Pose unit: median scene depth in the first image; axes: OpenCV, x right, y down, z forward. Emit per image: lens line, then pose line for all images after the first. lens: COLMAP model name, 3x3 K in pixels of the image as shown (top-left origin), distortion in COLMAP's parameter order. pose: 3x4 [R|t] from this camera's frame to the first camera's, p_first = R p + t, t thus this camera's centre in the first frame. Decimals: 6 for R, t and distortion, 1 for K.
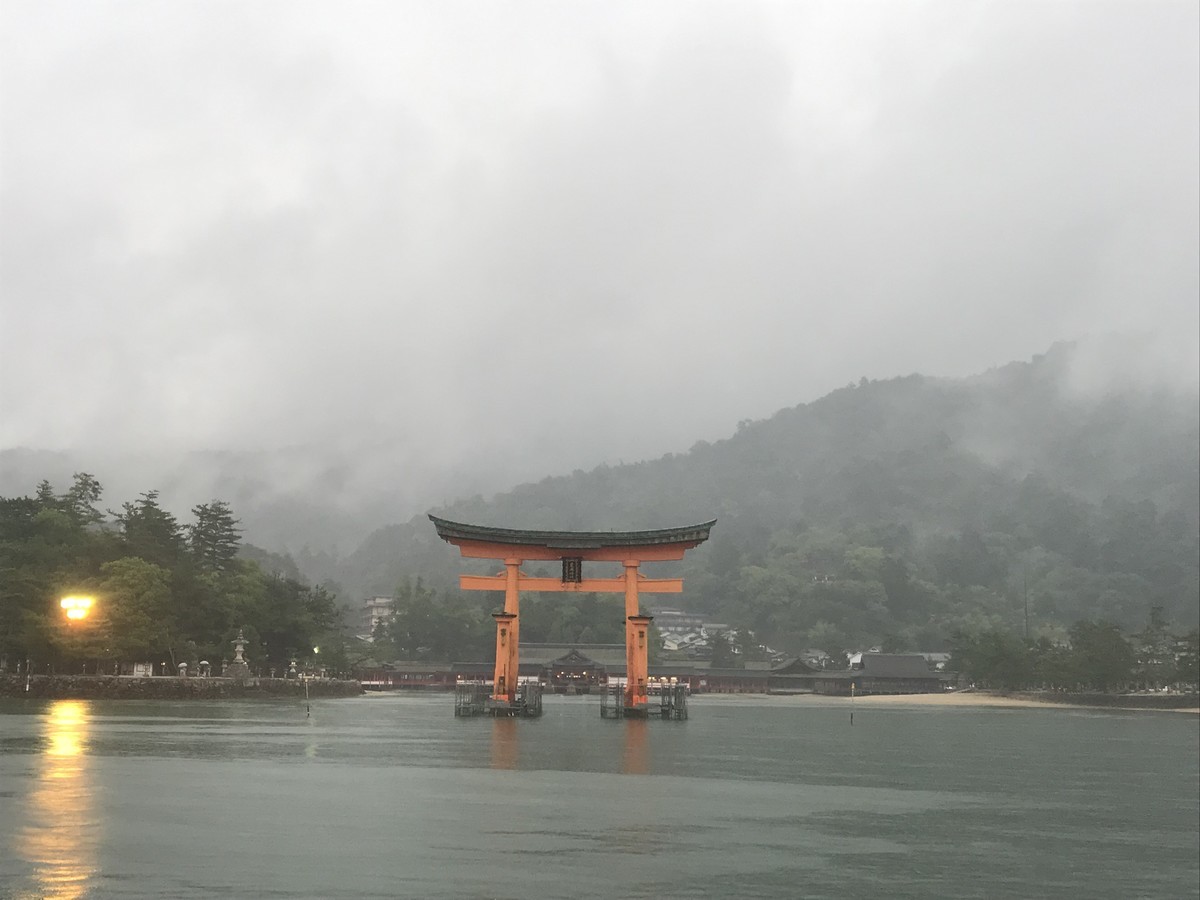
lens RADIAL K [[1562.7, 0, 595.5], [0, 1562.7, 420.8], [0, 0, 1]] dist [0.128899, 0.000000]
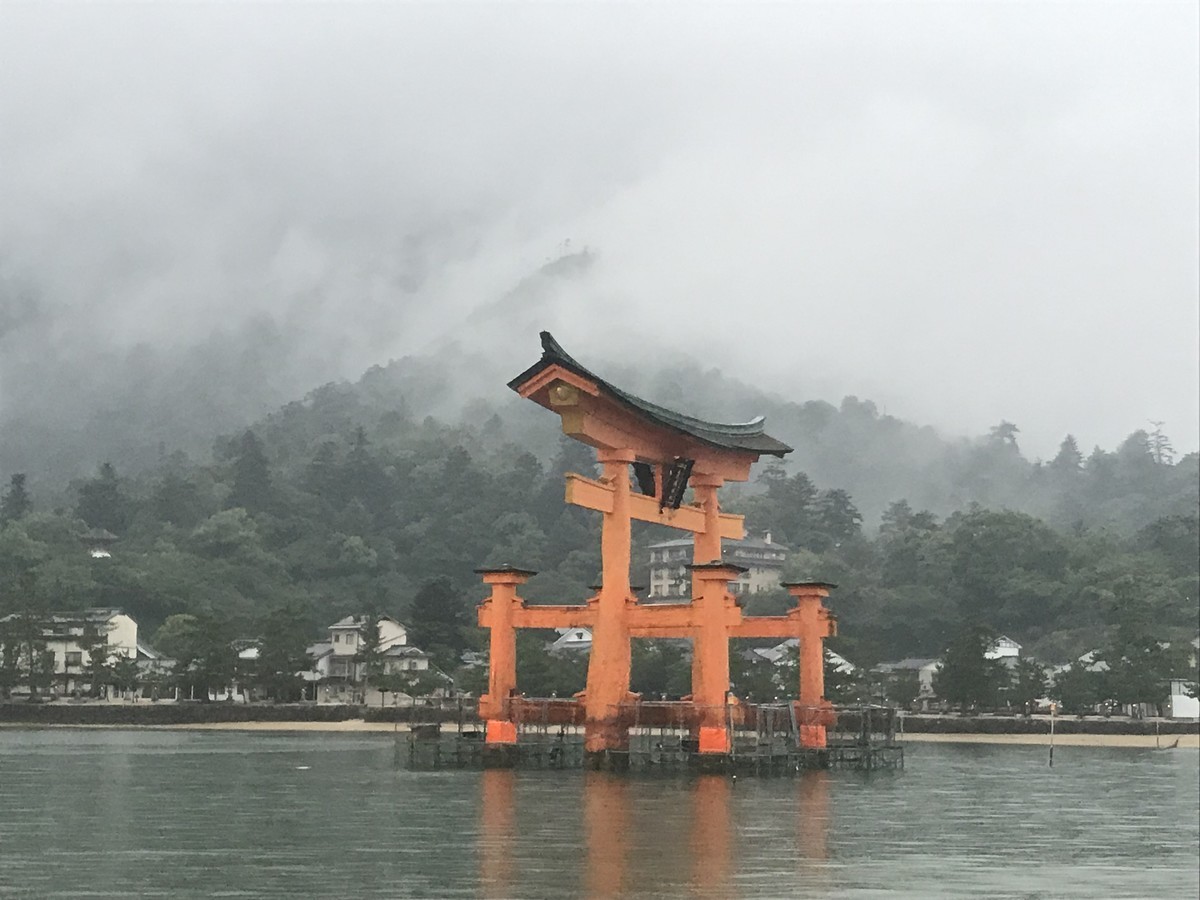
lens RADIAL K [[2117.6, 0, 594.5], [0, 2117.6, 442.3], [0, 0, 1]] dist [0.207217, 0.000000]
pose [[0.462099, 0.107875, 0.880243, -0.301109], [-0.157936, 0.986717, -0.038013, 0.052986], [-0.872652, -0.121457, 0.472998, 0.328635]]
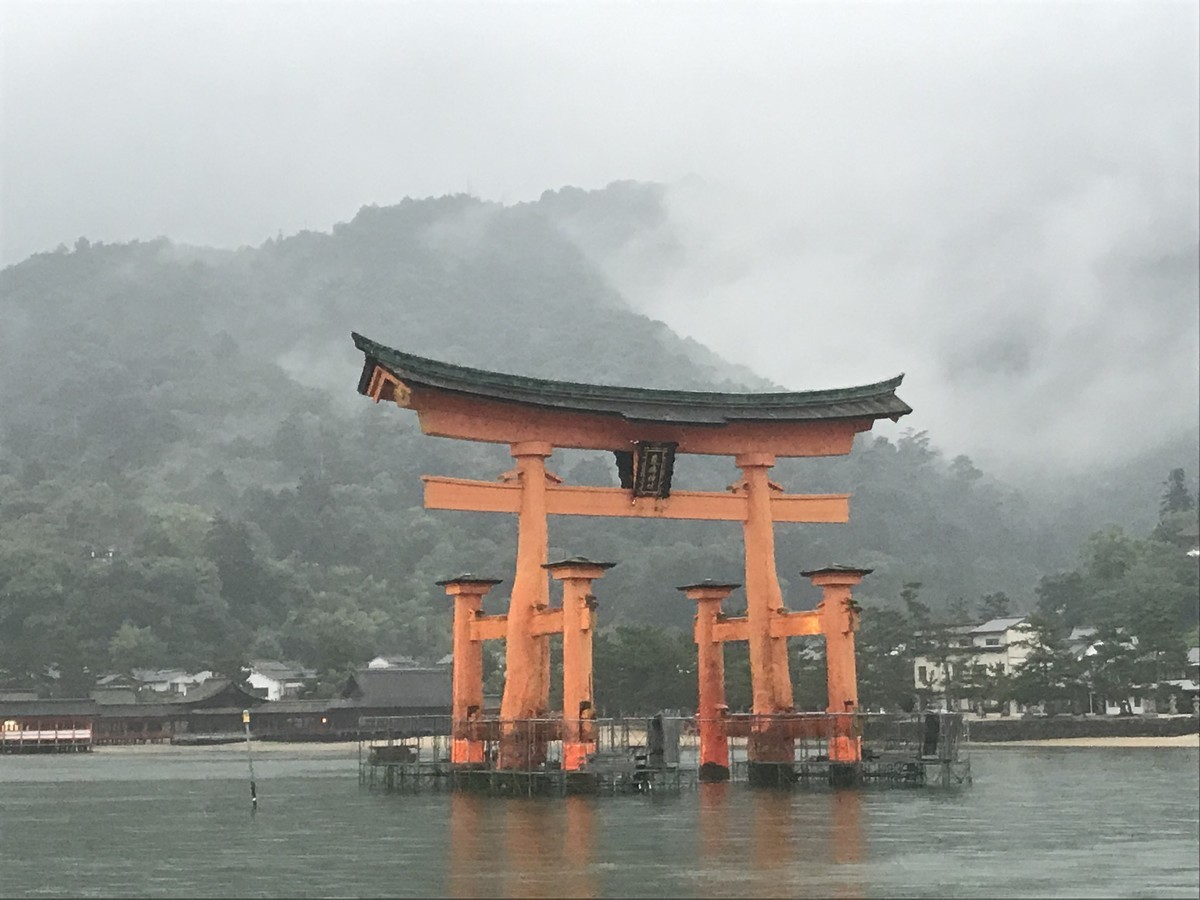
lens RADIAL K [[2343.7, 0, 608.3], [0, 2343.7, 438.5], [0, 0, 1]] dist [0.173978, 0.000000]
pose [[0.894735, 0.030885, 0.445528, -0.157135], [-0.050414, 0.998214, 0.032045, 0.030414], [-0.443743, -0.051133, 0.894694, 0.184480]]
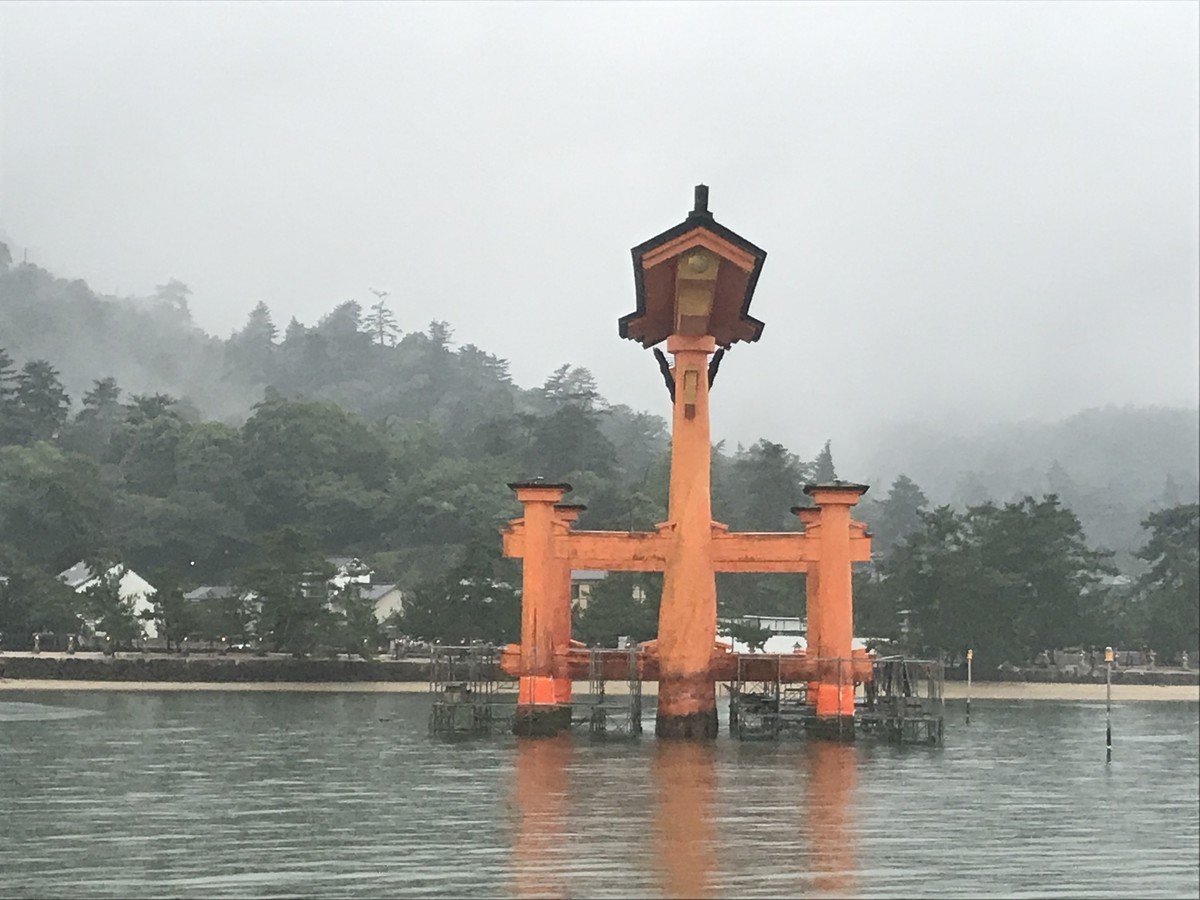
lens RADIAL K [[2754.6, 0, 603.9], [0, 2754.6, 455.3], [0, 0, 1]] dist [0.215210, 0.000000]
pose [[0.054420, 0.066042, 0.996332, -0.344344], [-0.179144, 0.982266, -0.055325, 0.074837], [-0.982317, -0.175476, 0.065286, 0.459792]]
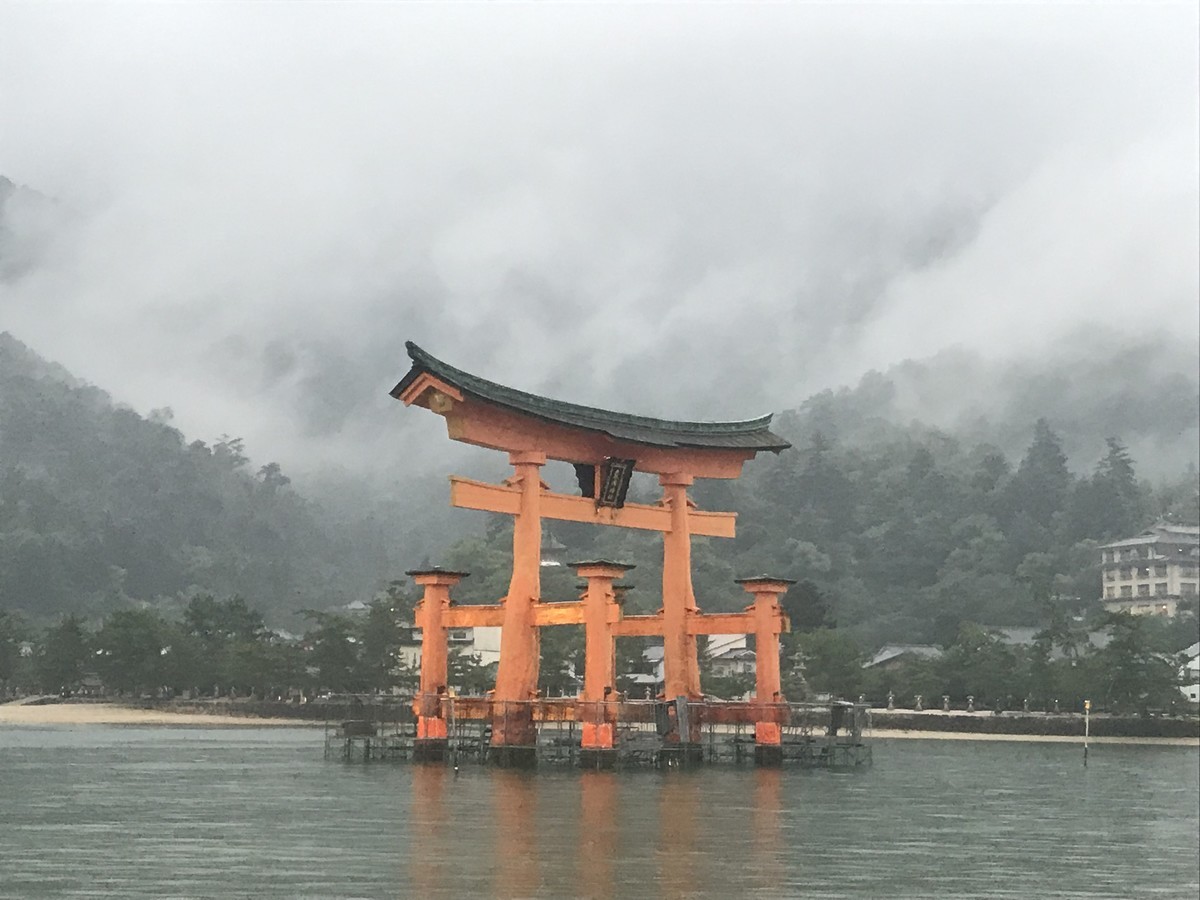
lens RADIAL K [[2117.6, 0, 596.4], [0, 2117.6, 447.7], [0, 0, 1]] dist [0.207217, 0.000000]
pose [[0.689120, 0.088272, 0.719250, -0.247849], [-0.128495, 0.991709, 0.001401, 0.039227], [-0.713163, -0.093385, 0.694750, 0.243676]]
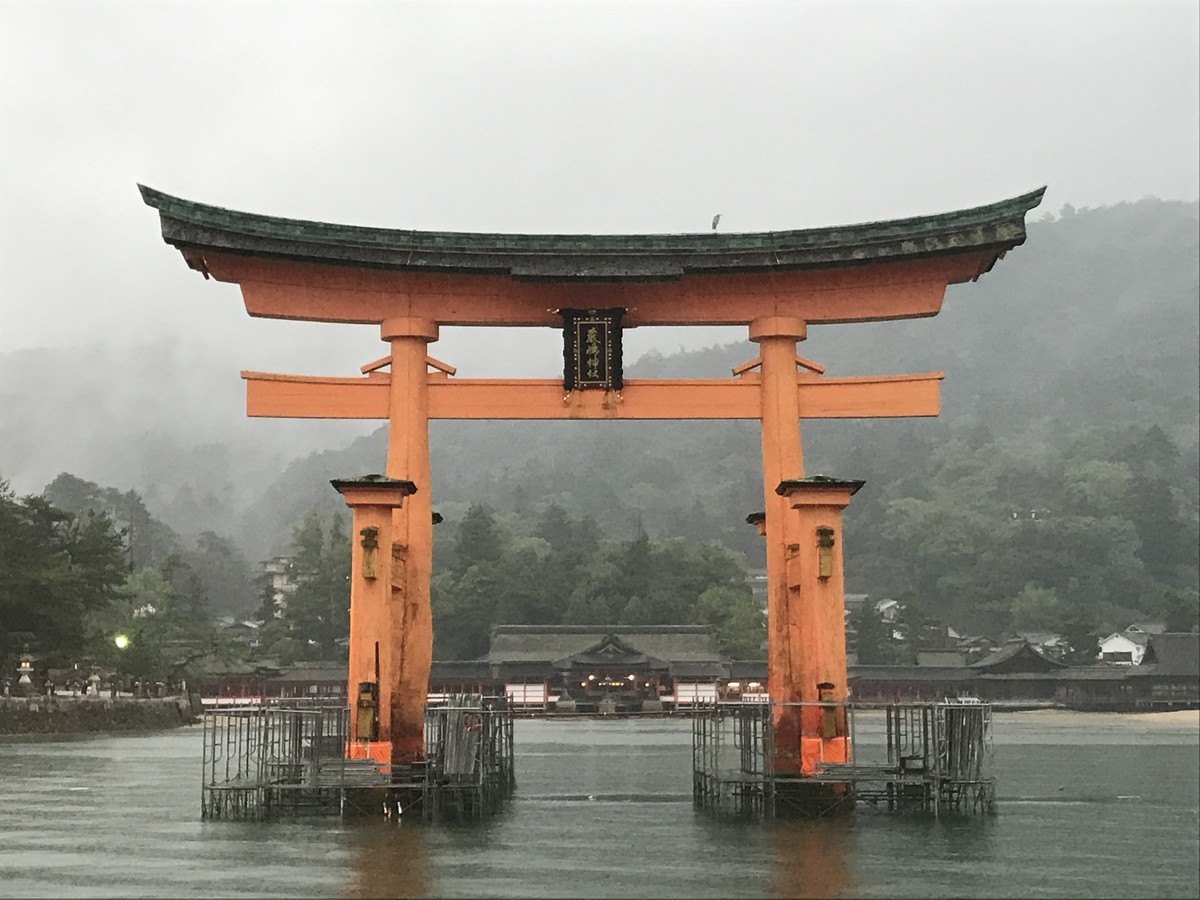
lens RADIAL K [[2241.6, 0, 598.0], [0, 2241.6, 444.9], [0, 0, 1]] dist [0.111199, 0.000000]
pose [[0.999664, -0.017487, -0.019118, -0.002675], [0.018511, 0.998329, 0.054744, 0.042124], [0.018129, -0.055079, 0.998317, 0.255423]]
